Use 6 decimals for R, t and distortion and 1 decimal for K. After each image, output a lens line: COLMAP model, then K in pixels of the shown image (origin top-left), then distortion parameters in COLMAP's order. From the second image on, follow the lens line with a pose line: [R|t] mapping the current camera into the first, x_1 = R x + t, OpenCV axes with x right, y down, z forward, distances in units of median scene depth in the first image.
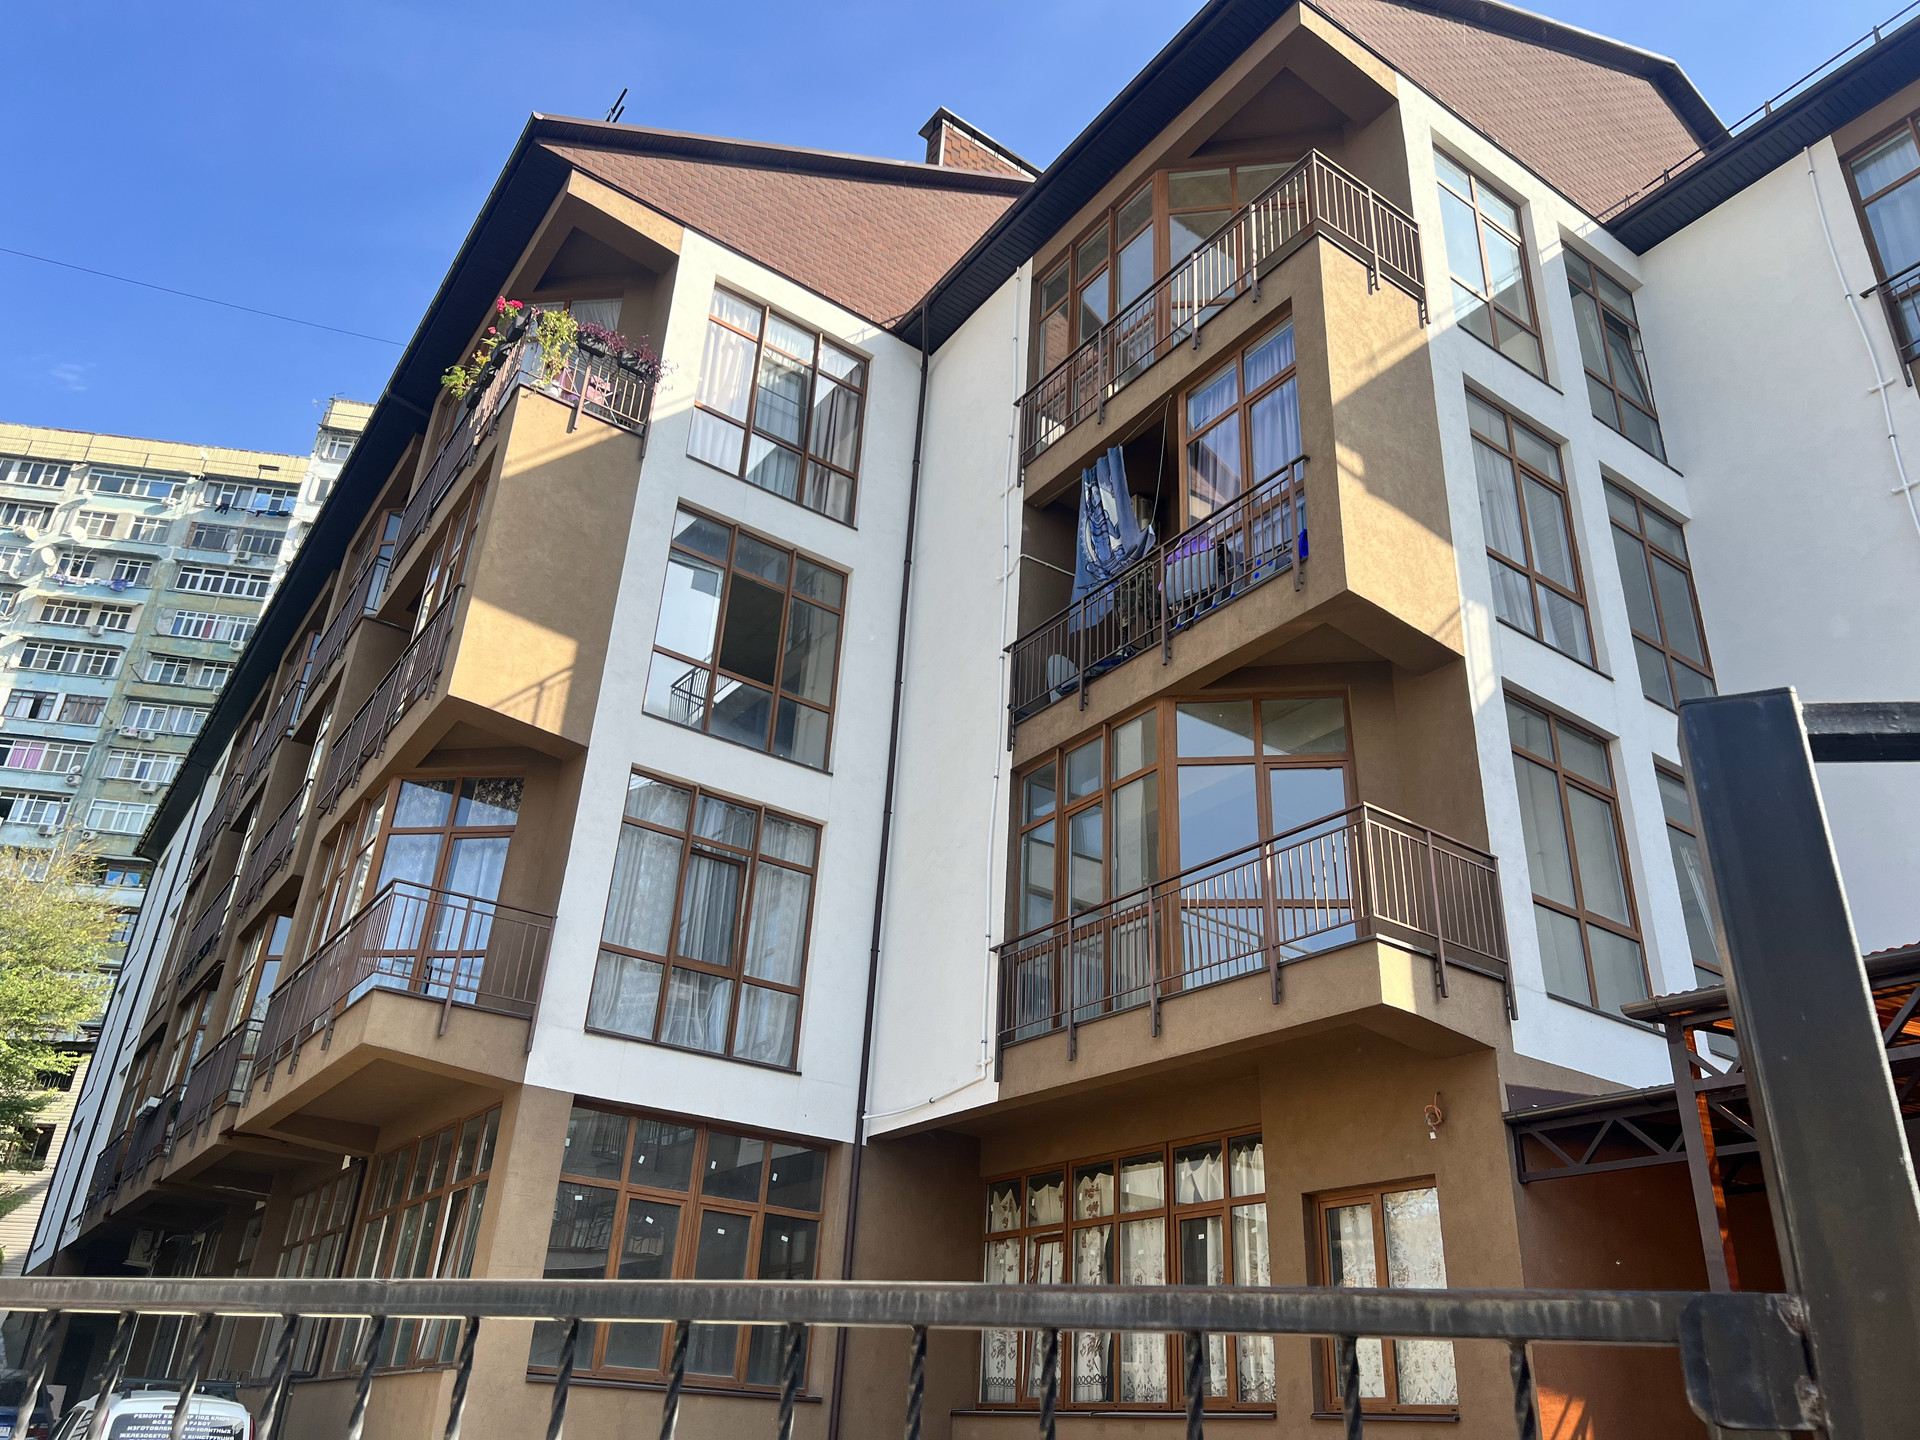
lens RADIAL K [[1447.1, 0, 960.5], [0, 1447.1, 724.2], [0, 0, 1]] dist [0.051085, -0.052712]
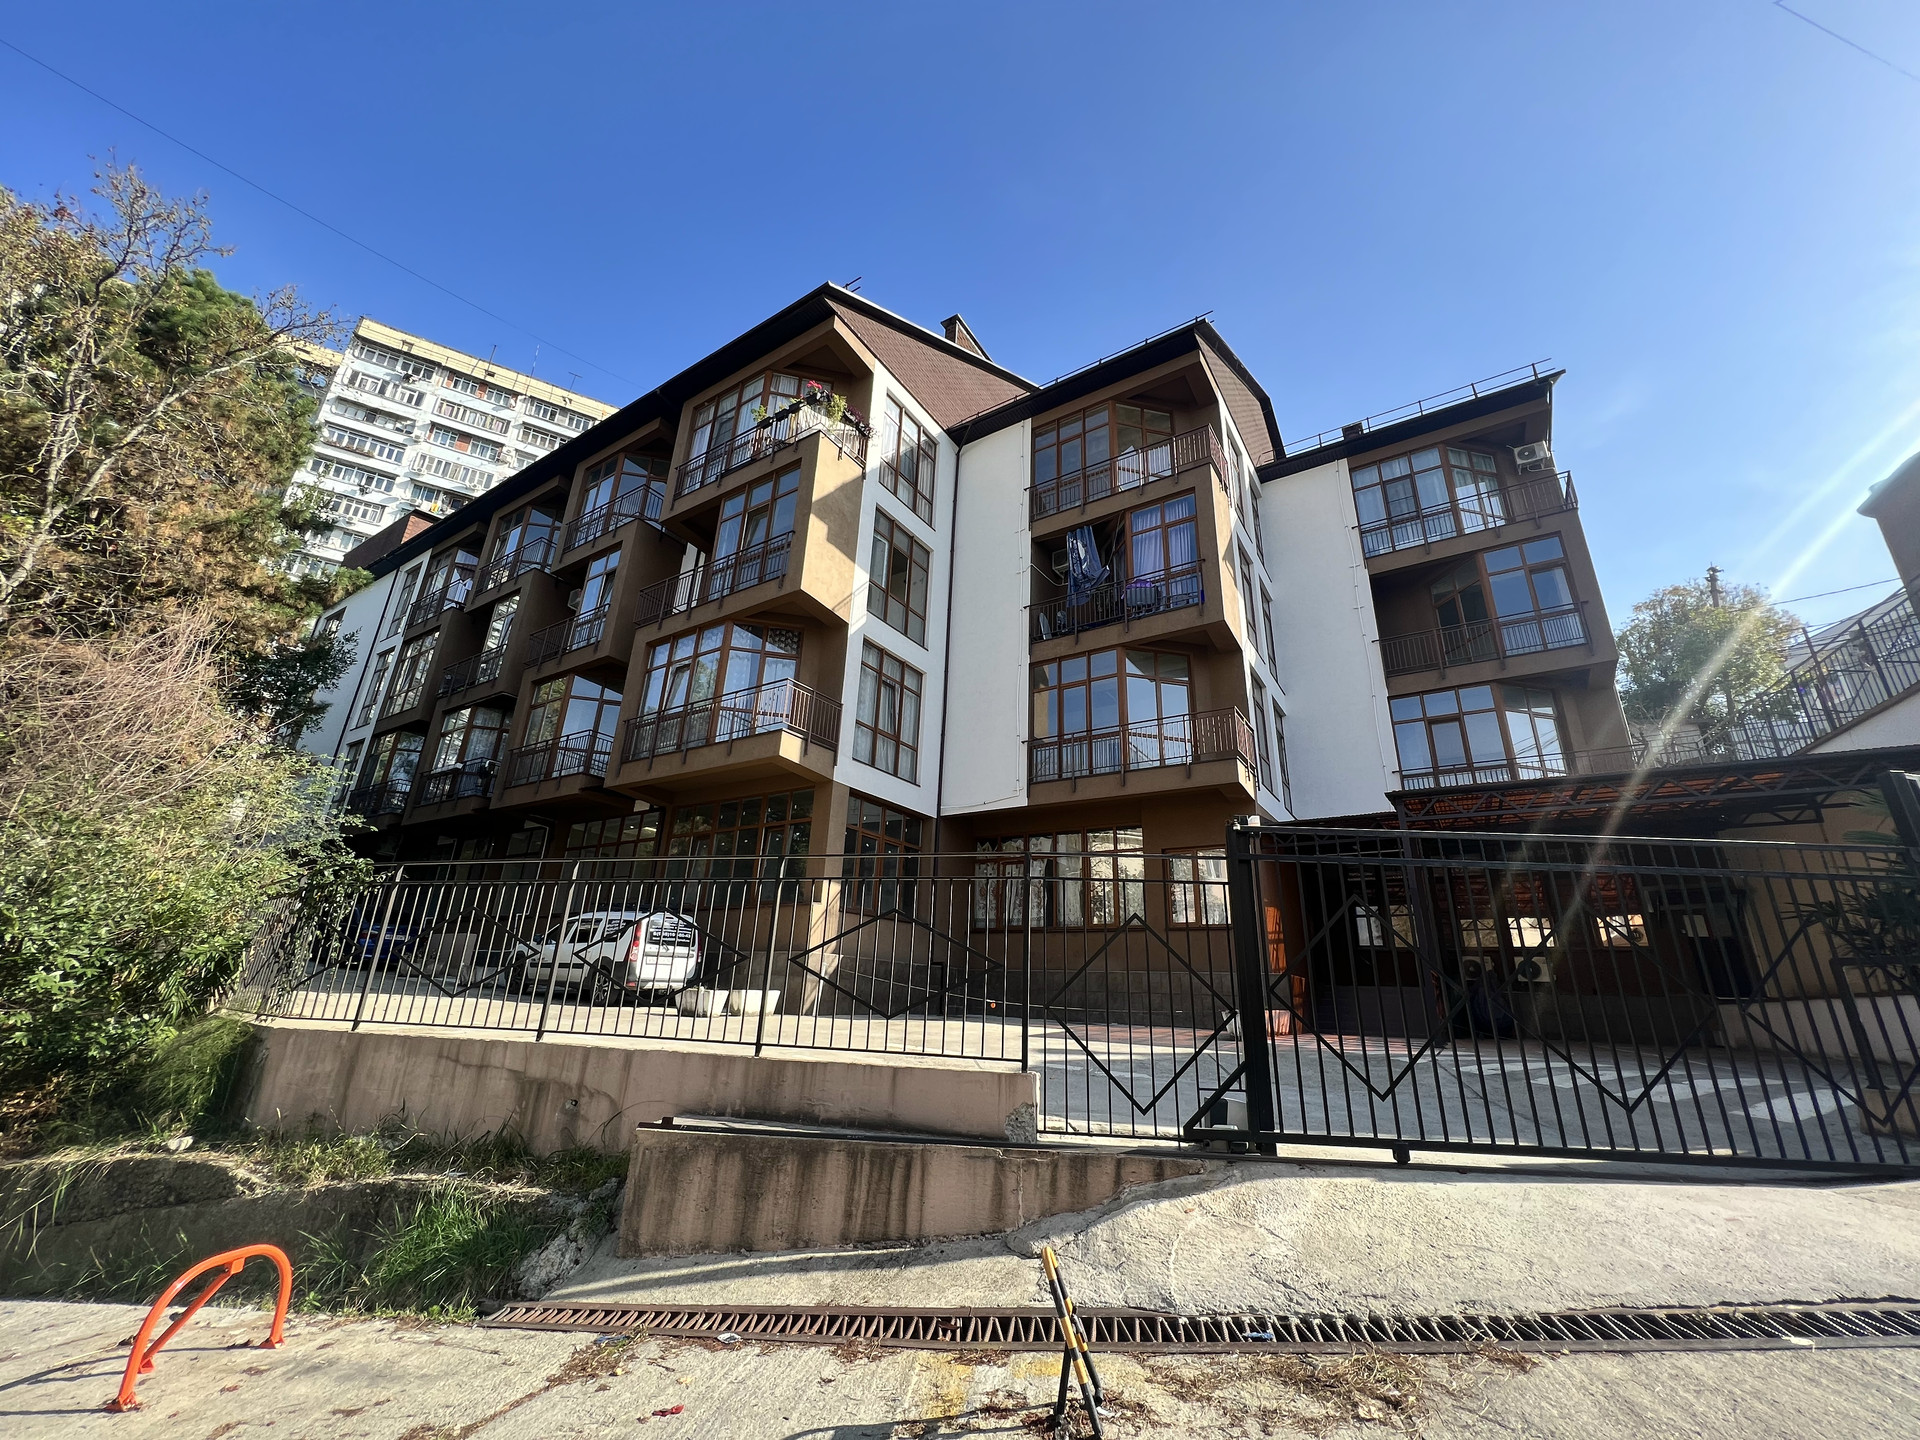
lens RADIAL K [[771.5, 0, 955.4], [0, 771.5, 718.2], [0, 0, 1]] dist [-0.001173, 0.000384]
pose [[0.929800, 0.115003, 0.349637, -0.477295], [-0.161849, 0.980914, 0.107766, 0.004972], [-0.330570, -0.156790, 0.930667, -0.089716]]
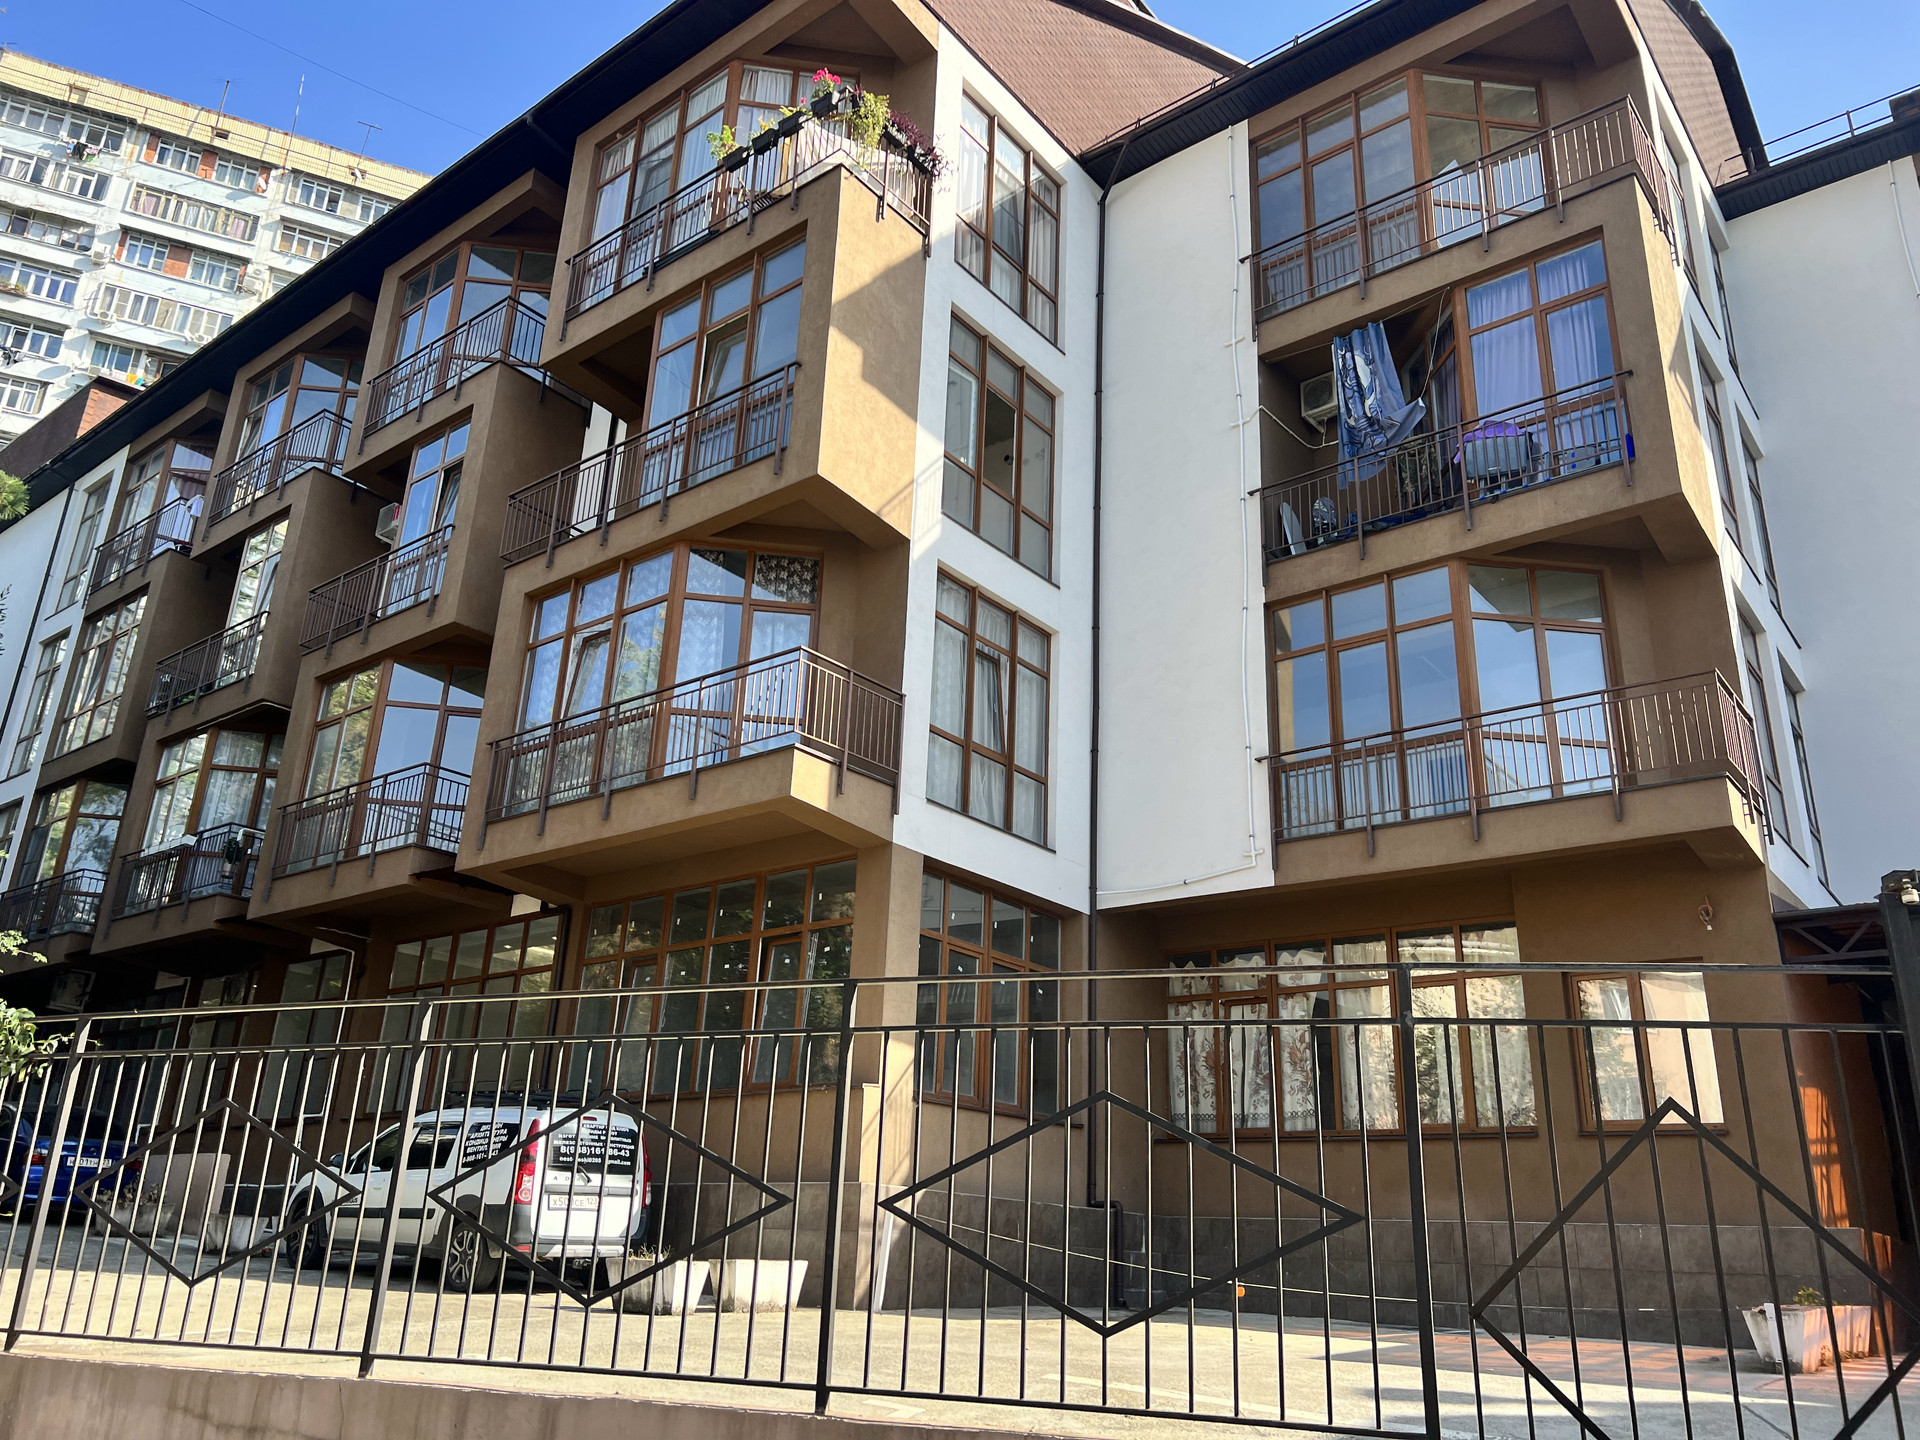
lens RADIAL K [[1447.1, 0, 947.2], [0, 1447.1, 727.0], [0, 0, 1]] dist [0.051085, -0.052712]
pose [[0.961185, 0.085539, 0.262311, -0.489006], [-0.118765, 0.986411, 0.113527, 0.027683], [-0.249035, -0.140274, 0.958282, -0.037118]]
